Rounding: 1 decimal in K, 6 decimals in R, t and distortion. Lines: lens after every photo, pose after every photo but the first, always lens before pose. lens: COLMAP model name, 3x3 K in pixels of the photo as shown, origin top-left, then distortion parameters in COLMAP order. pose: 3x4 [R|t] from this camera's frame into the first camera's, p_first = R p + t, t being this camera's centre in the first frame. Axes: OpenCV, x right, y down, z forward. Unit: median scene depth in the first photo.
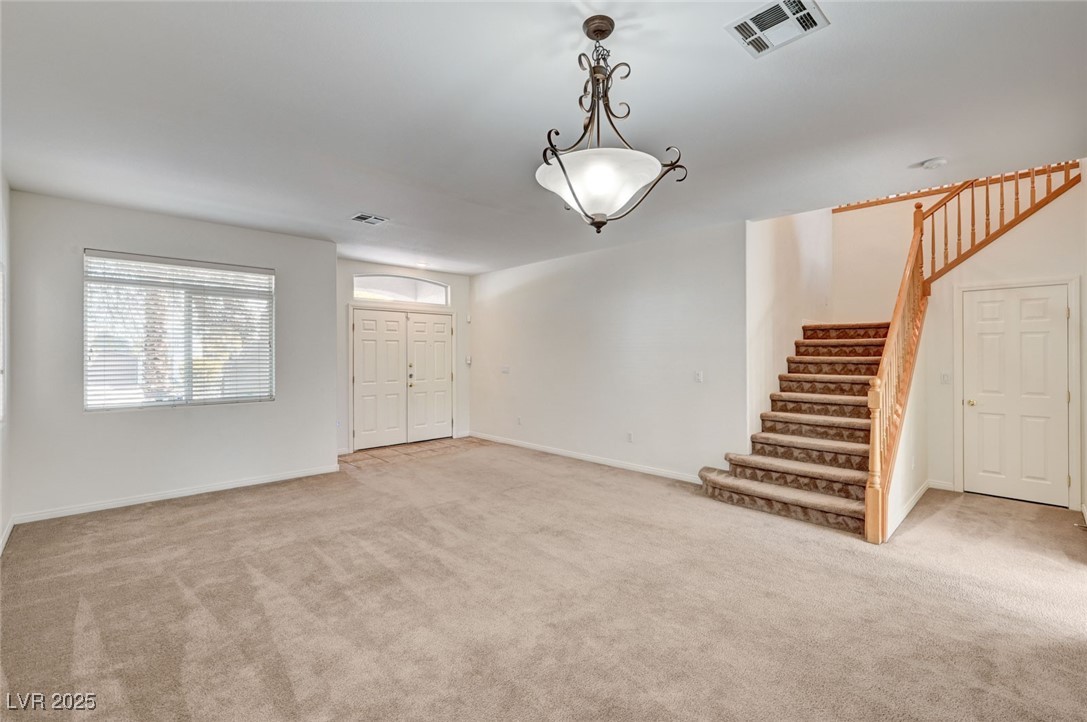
lens RADIAL K [[474.3, 0, 543.5], [0, 474.3, 361.0], [0, 0, 1]] dist [-0.001350, 0.000300]
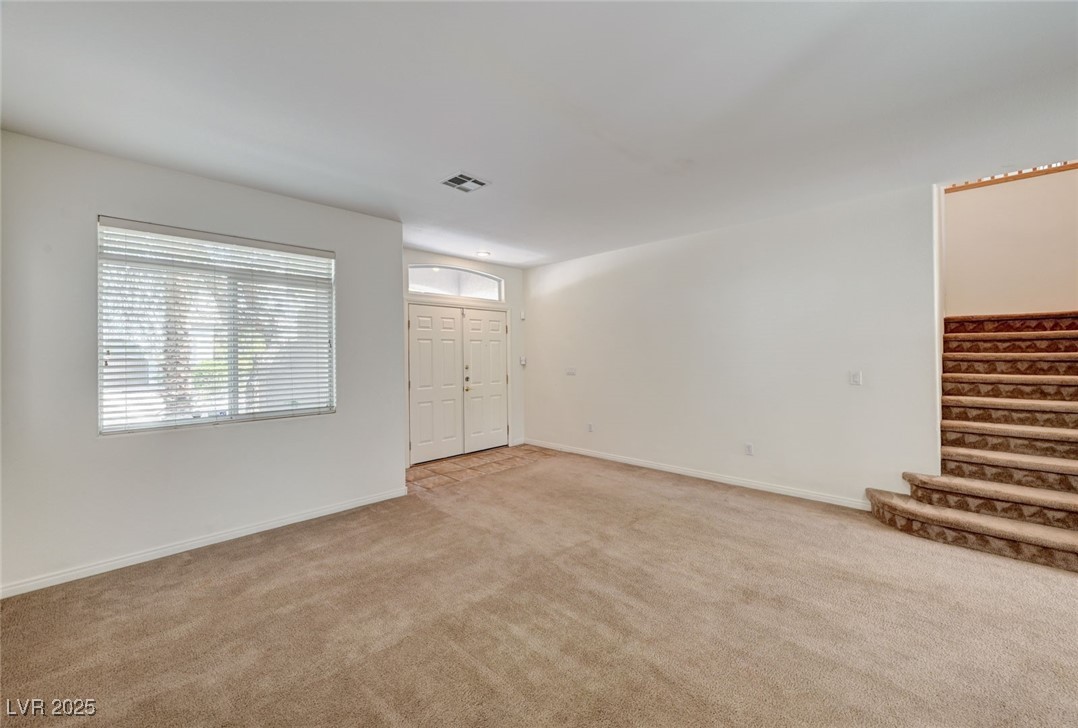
lens RADIAL K [[440.6, 0, 537.0], [0, 440.6, 358.3], [0, 0, 1]] dist [0.001062, 0.000328]
pose [[0.999827, -0.008946, 0.016301, -0.255711], [0.009037, 0.999944, -0.005504, -0.002997], [-0.016251, 0.005650, 0.999852, 0.259248]]
